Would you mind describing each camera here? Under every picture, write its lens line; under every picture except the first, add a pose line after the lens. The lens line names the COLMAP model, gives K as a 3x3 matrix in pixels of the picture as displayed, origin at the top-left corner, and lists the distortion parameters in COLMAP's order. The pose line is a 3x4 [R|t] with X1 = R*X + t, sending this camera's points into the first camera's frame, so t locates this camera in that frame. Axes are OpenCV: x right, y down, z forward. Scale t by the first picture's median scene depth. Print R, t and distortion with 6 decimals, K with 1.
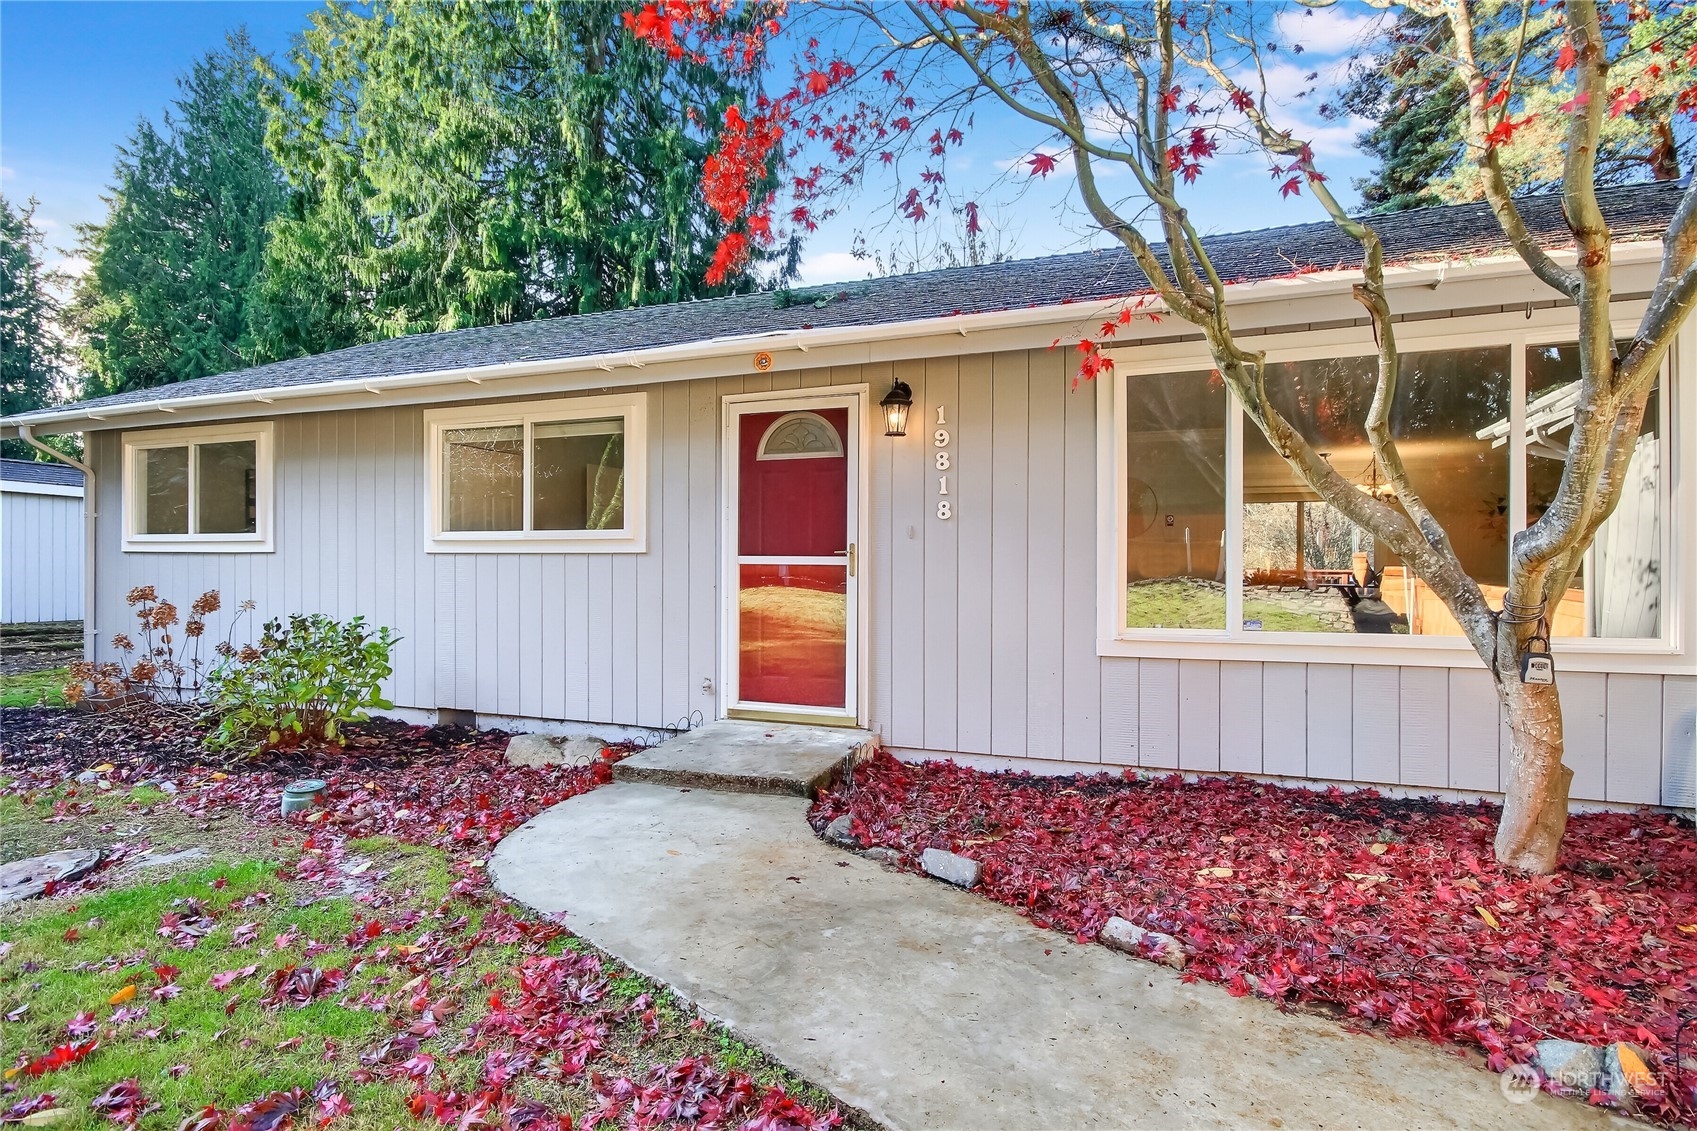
lens RADIAL K [[854.0, 0, 848.5], [0, 854.0, 565.5], [0, 0, 1]] dist [0.000136, -0.000192]
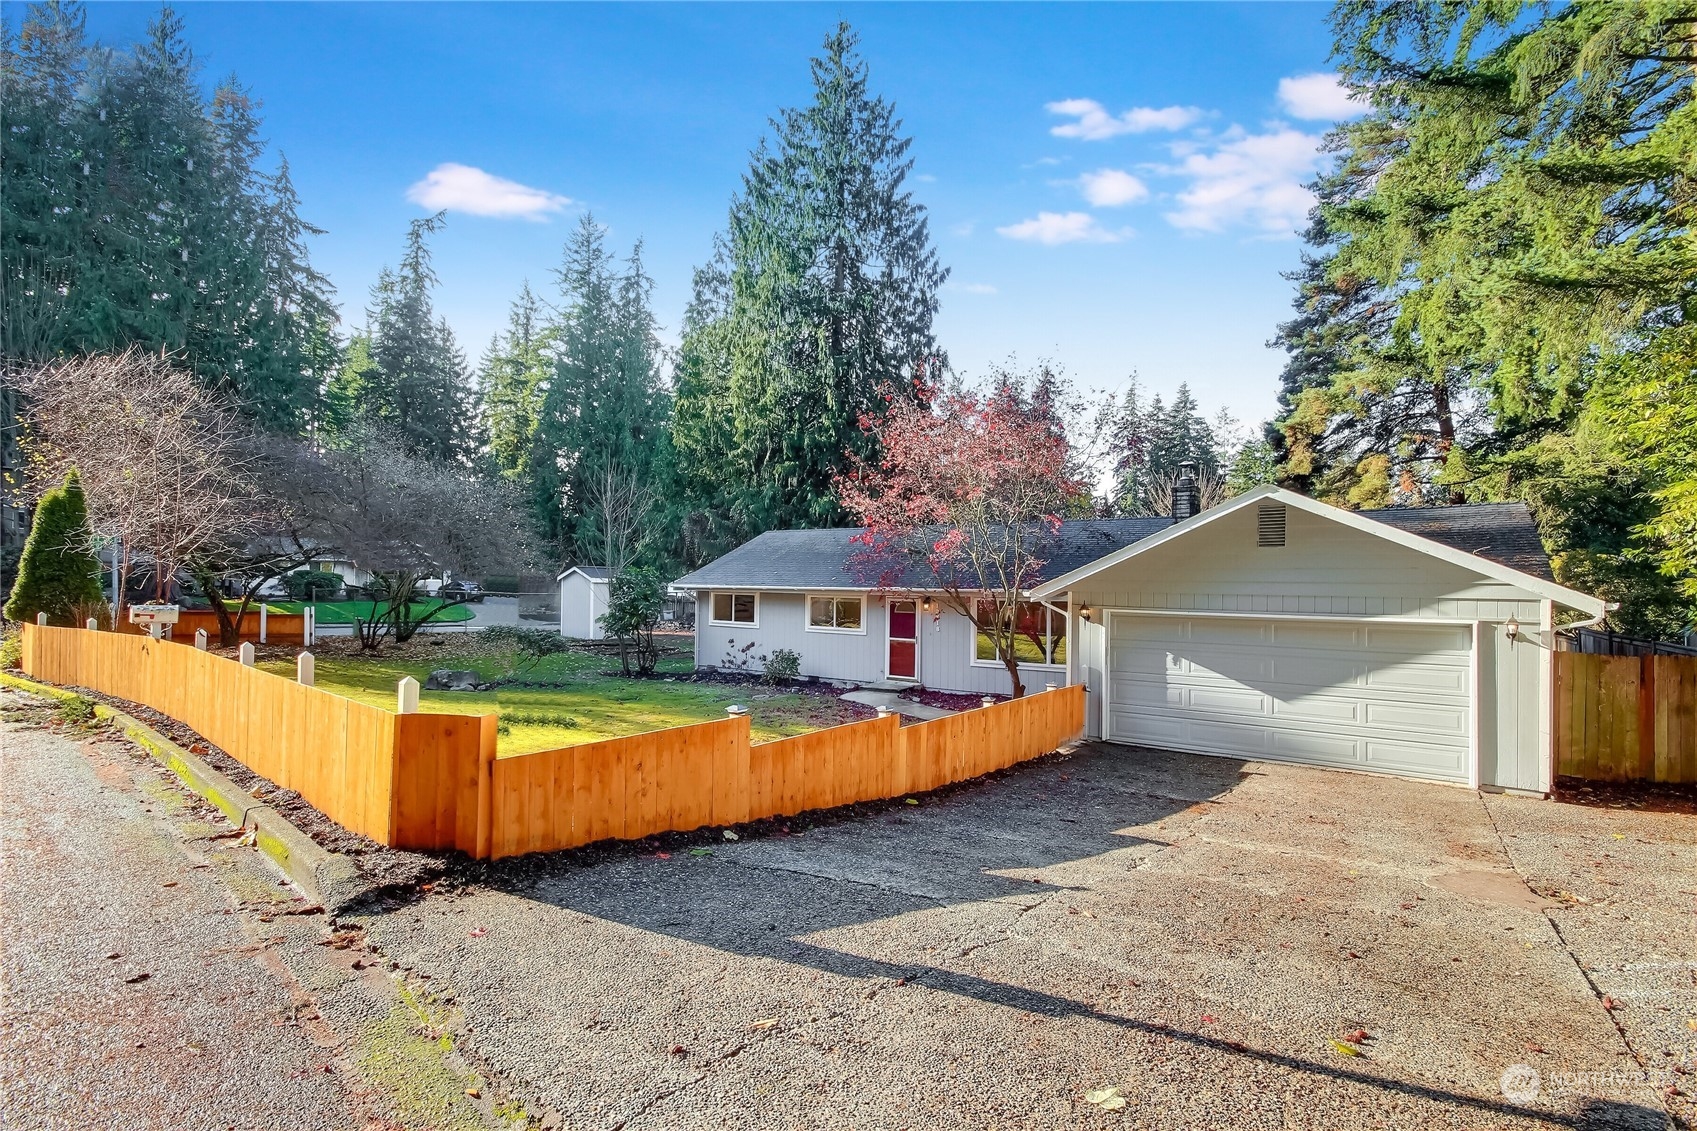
lens RADIAL K [[817.5, 0, 855.8], [0, 817.5, 558.8], [0, 0, 1]] dist [-0.000935, 0.000121]
pose [[0.971875, 0.004238, -0.235460, 0.618588], [-0.010691, 0.999601, -0.026134, -0.280507], [0.235256, 0.027916, 0.971533, -2.757283]]
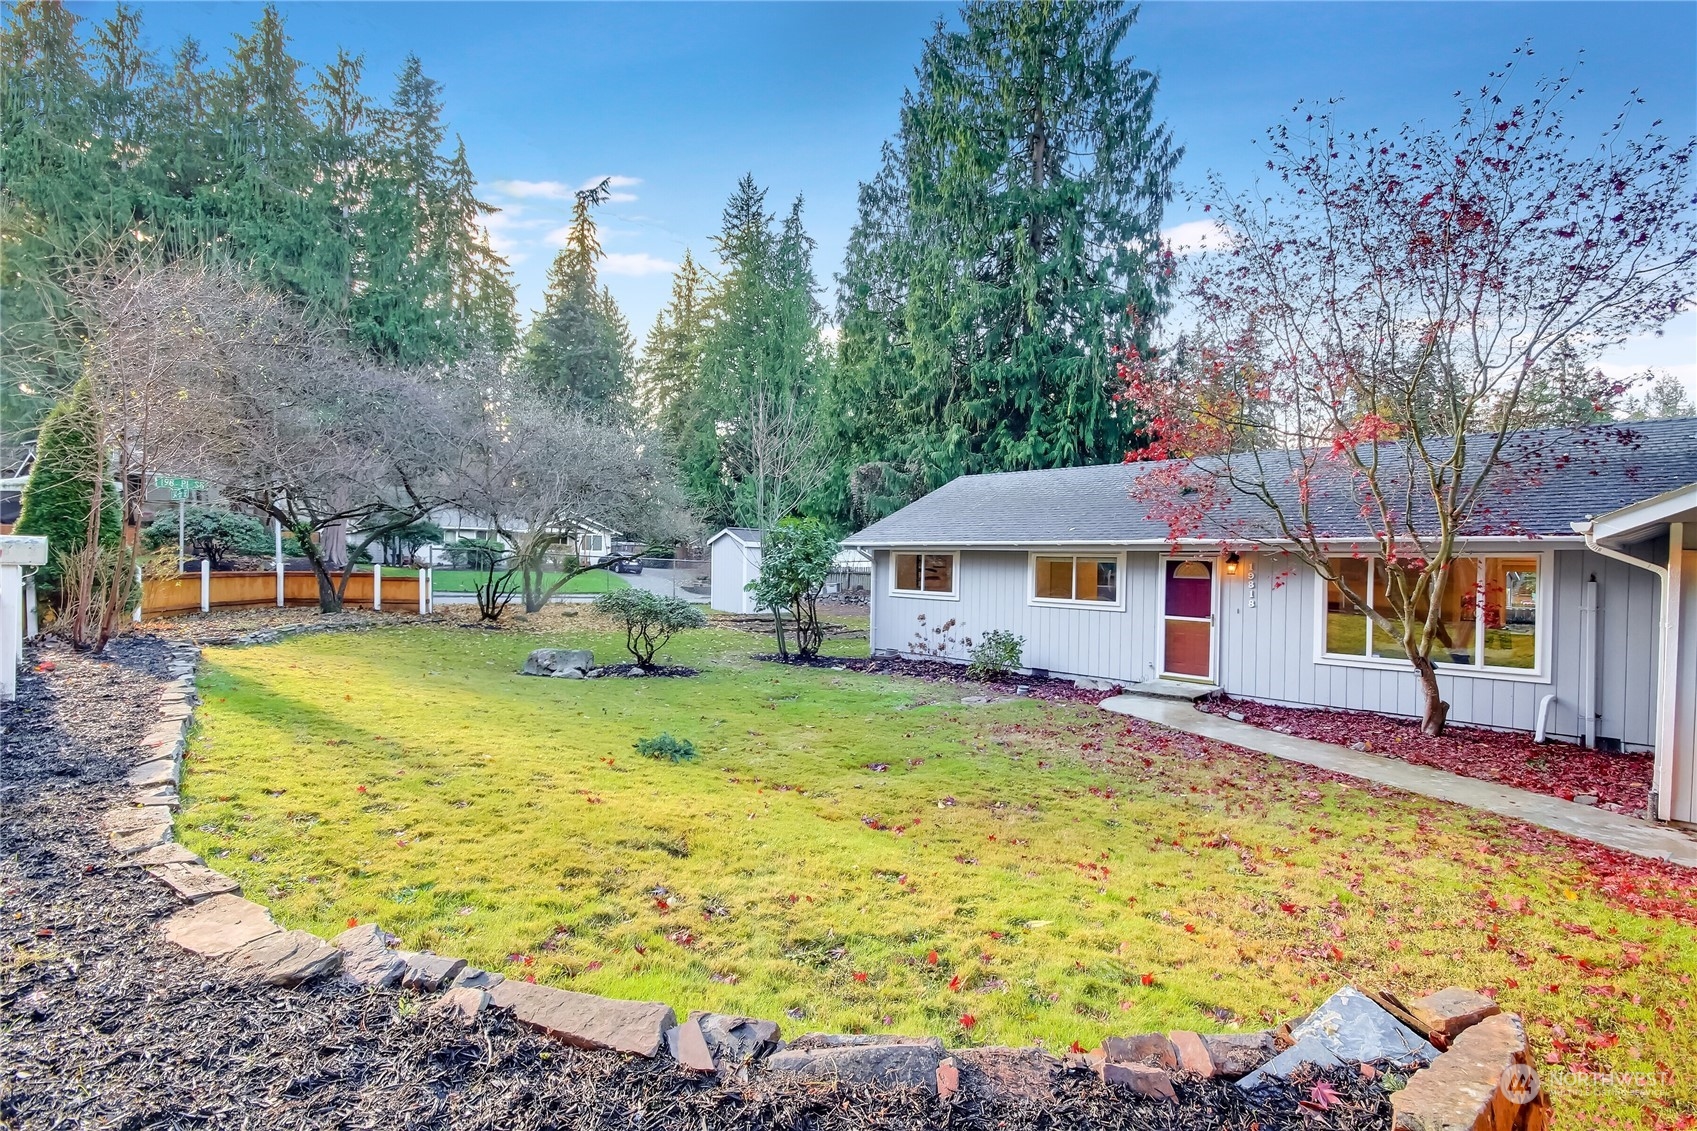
lens RADIAL K [[822.3, 0, 848.5], [0, 822.3, 565.5], [0, 0, 1]] dist [0.003552, 0.000410]
pose [[0.905555, 0.016613, -0.423902, 0.057978], [-0.014364, 0.999861, 0.008501, -0.175414], [0.423985, -0.001609, 0.905668, -1.707056]]
